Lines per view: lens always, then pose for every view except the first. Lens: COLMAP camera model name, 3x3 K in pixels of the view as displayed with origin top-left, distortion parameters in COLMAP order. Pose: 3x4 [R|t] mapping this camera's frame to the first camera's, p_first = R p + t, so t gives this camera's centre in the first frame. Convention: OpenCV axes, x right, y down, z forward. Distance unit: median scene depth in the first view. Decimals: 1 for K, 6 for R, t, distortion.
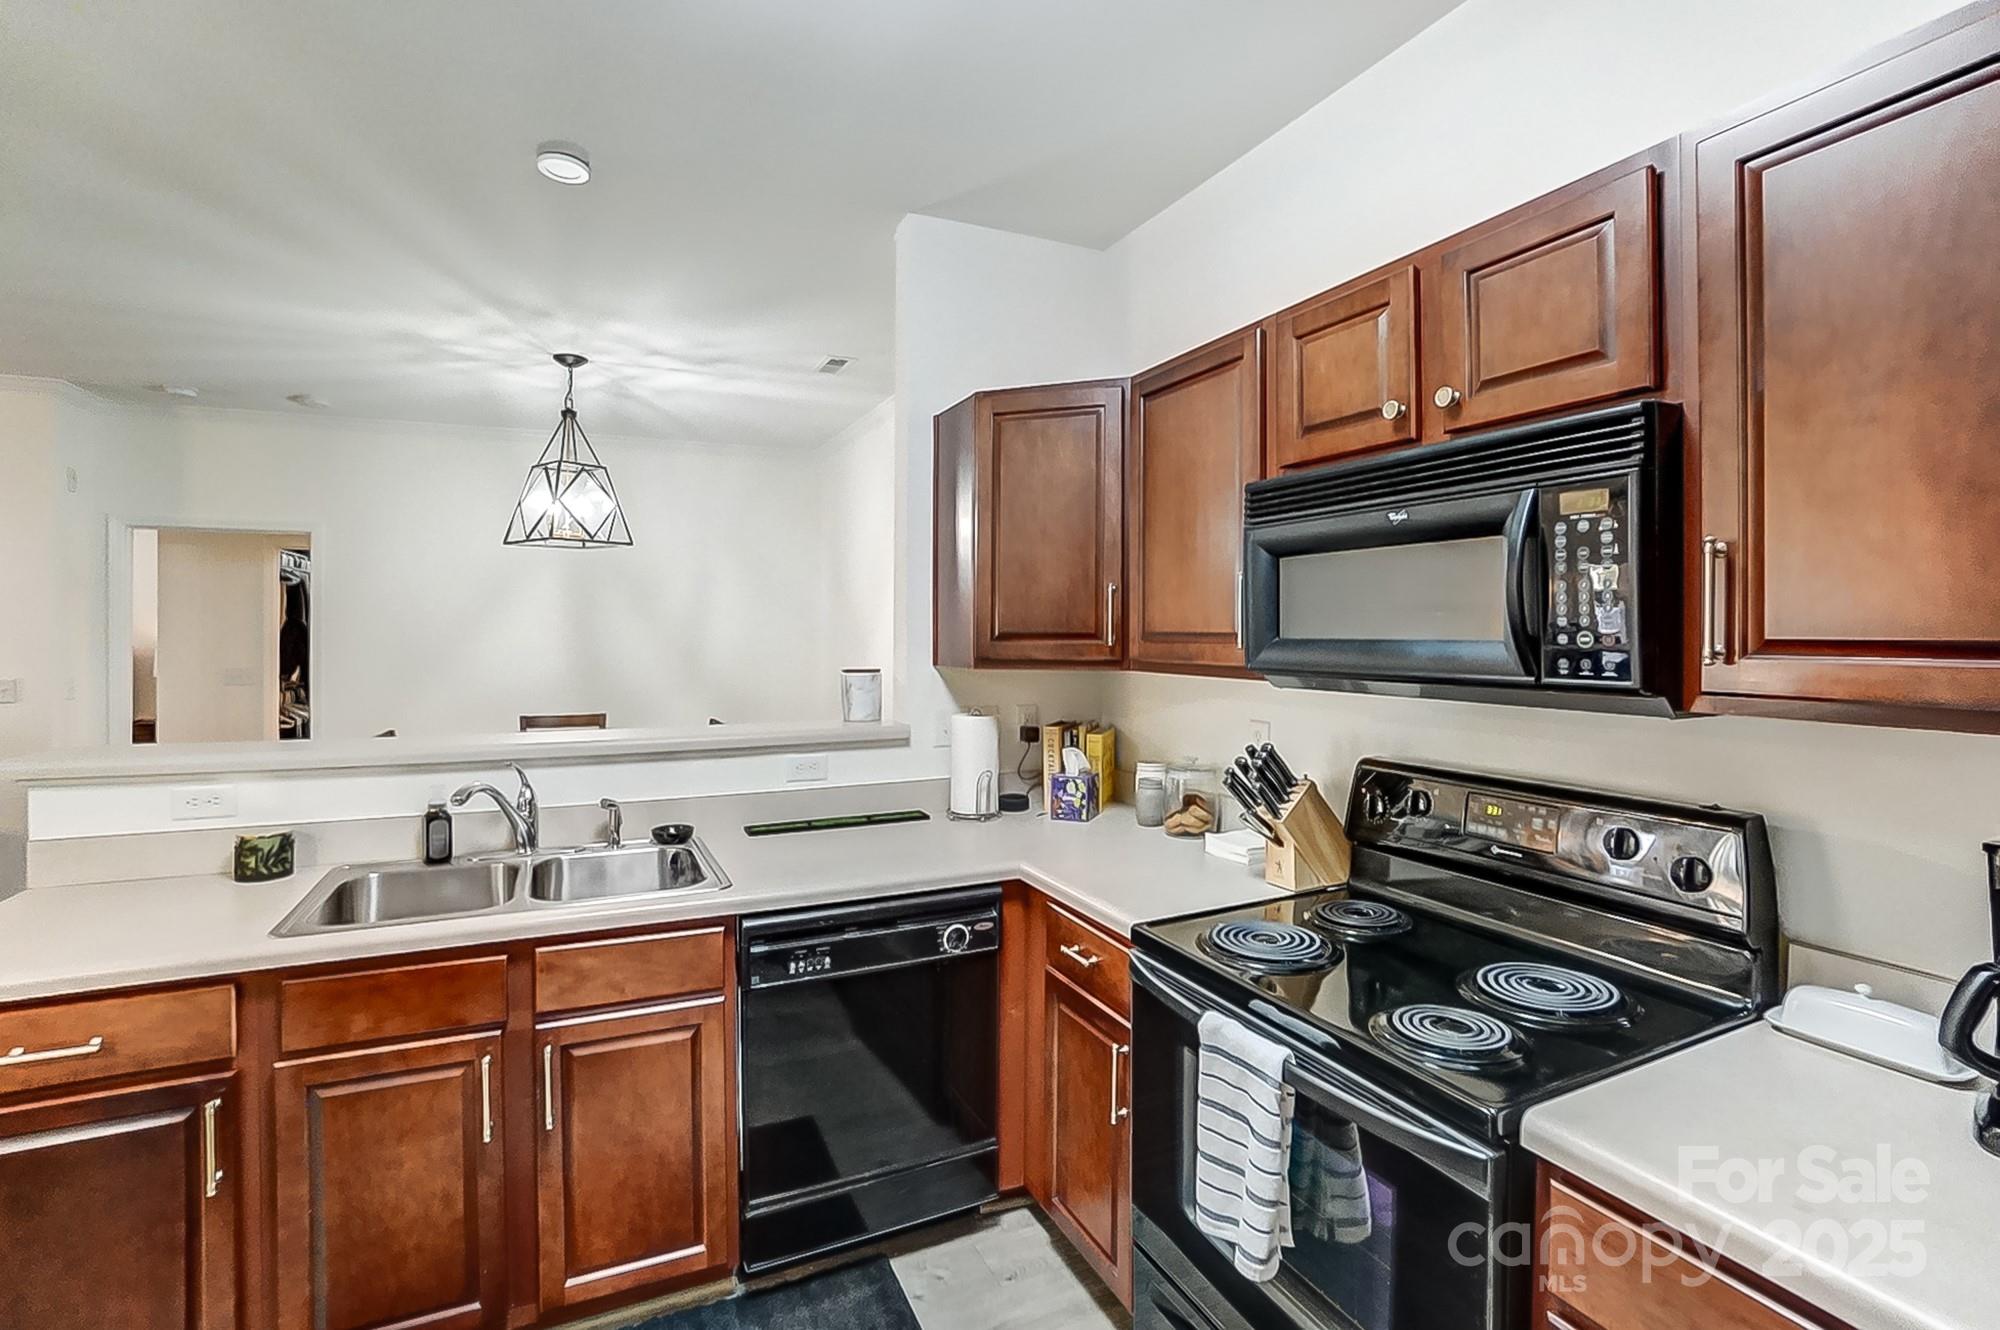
lens RADIAL K [[894.8, 0, 1001.3], [0, 894.8, 629.6], [0, 0, 1]] dist [-0.067025, 0.023848]
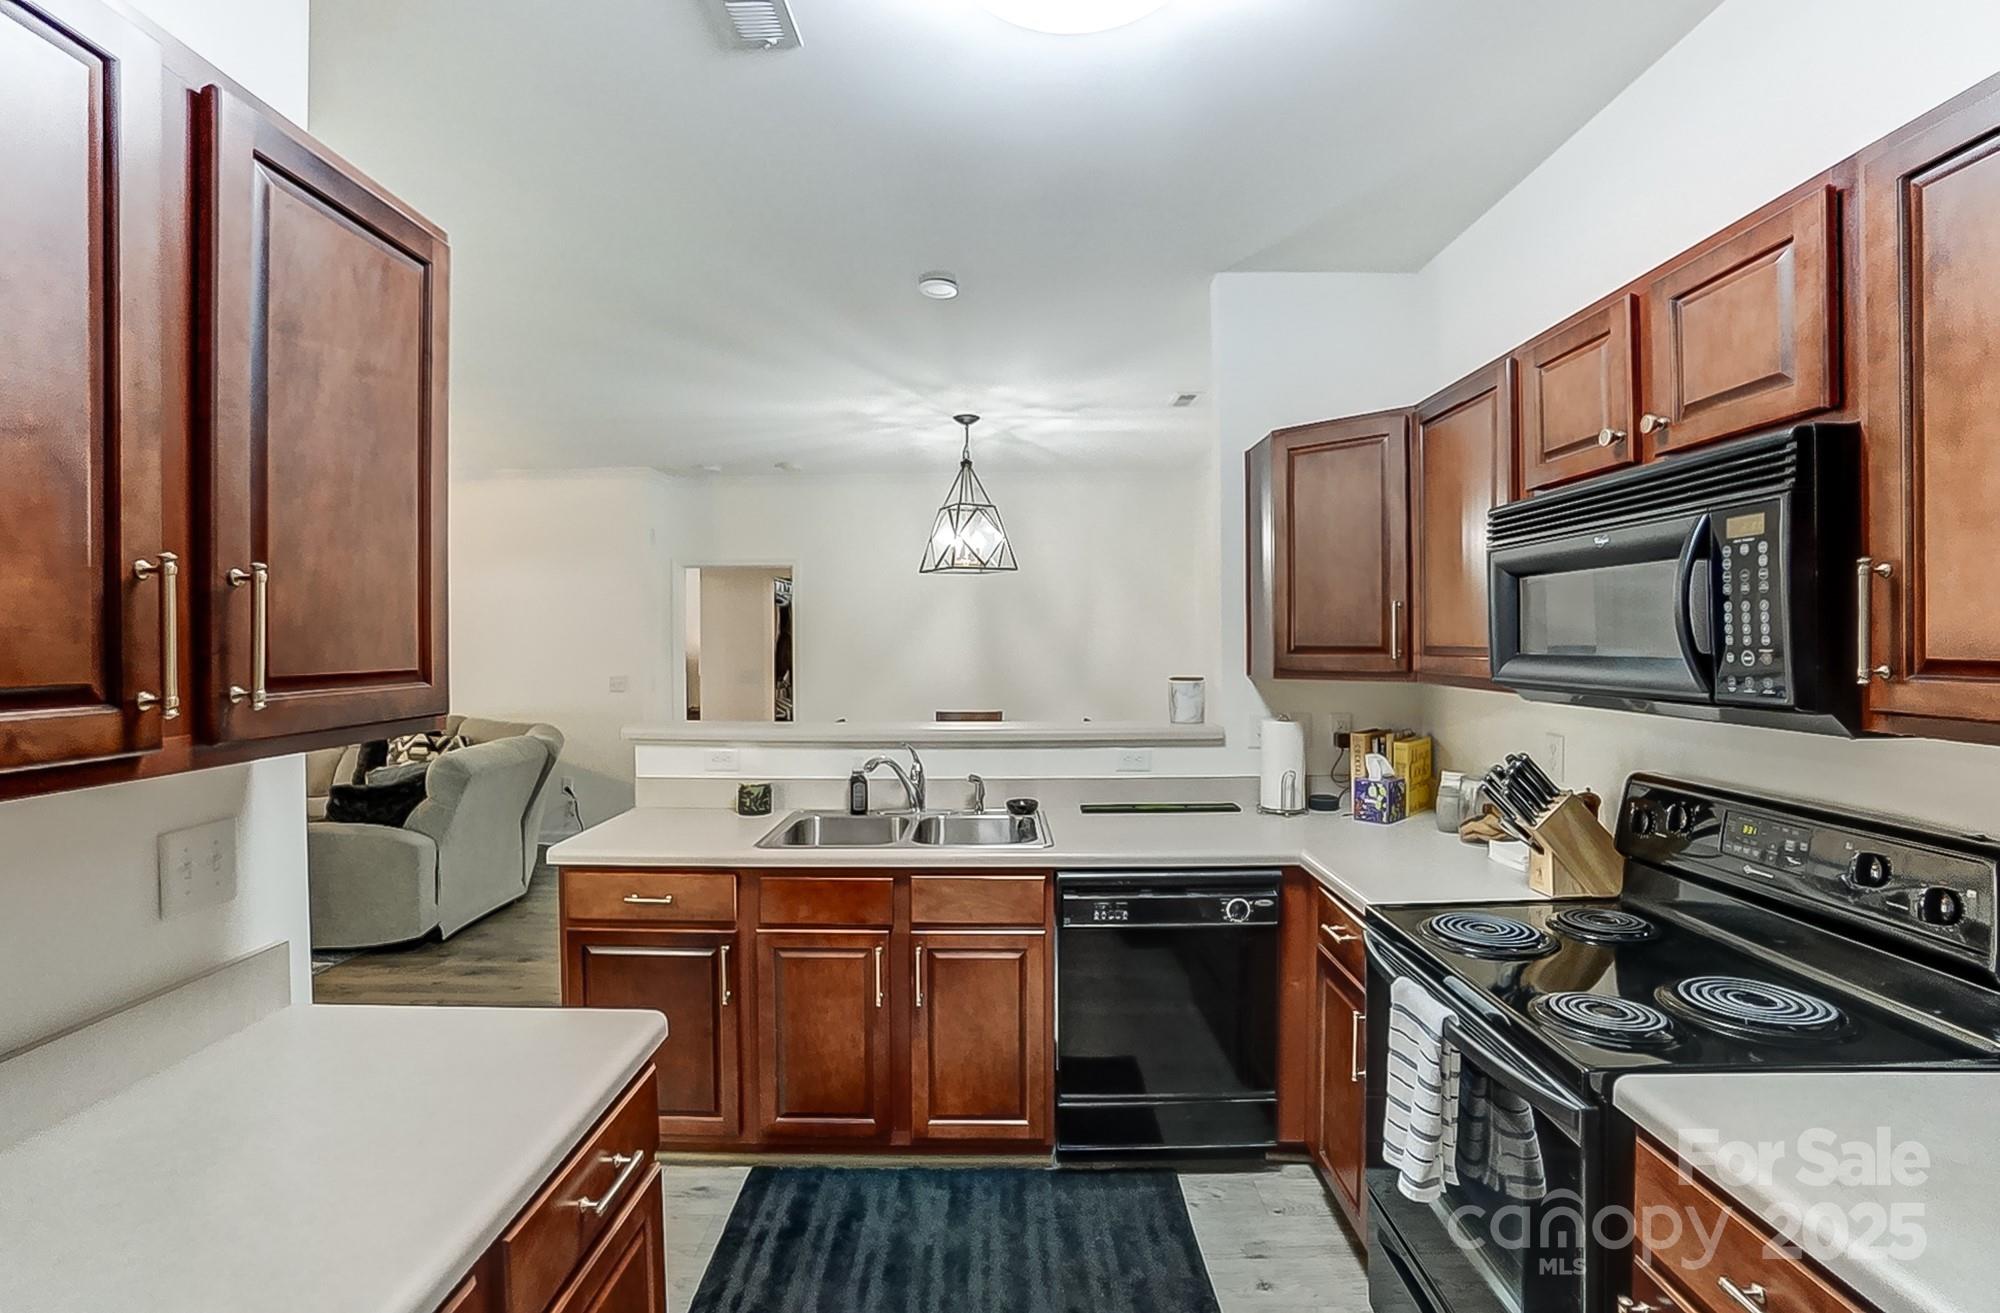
lens RADIAL K [[861.0, 0, 1002.3], [0, 861.0, 649.1], [0, 0, 1]] dist [-0.057244, 0.000406]
pose [[0.904591, 0.000938, -0.426280, 0.161459], [0.004282, 0.999927, 0.011289, -0.008258], [0.426260, -0.012037, 0.904521, -0.150503]]
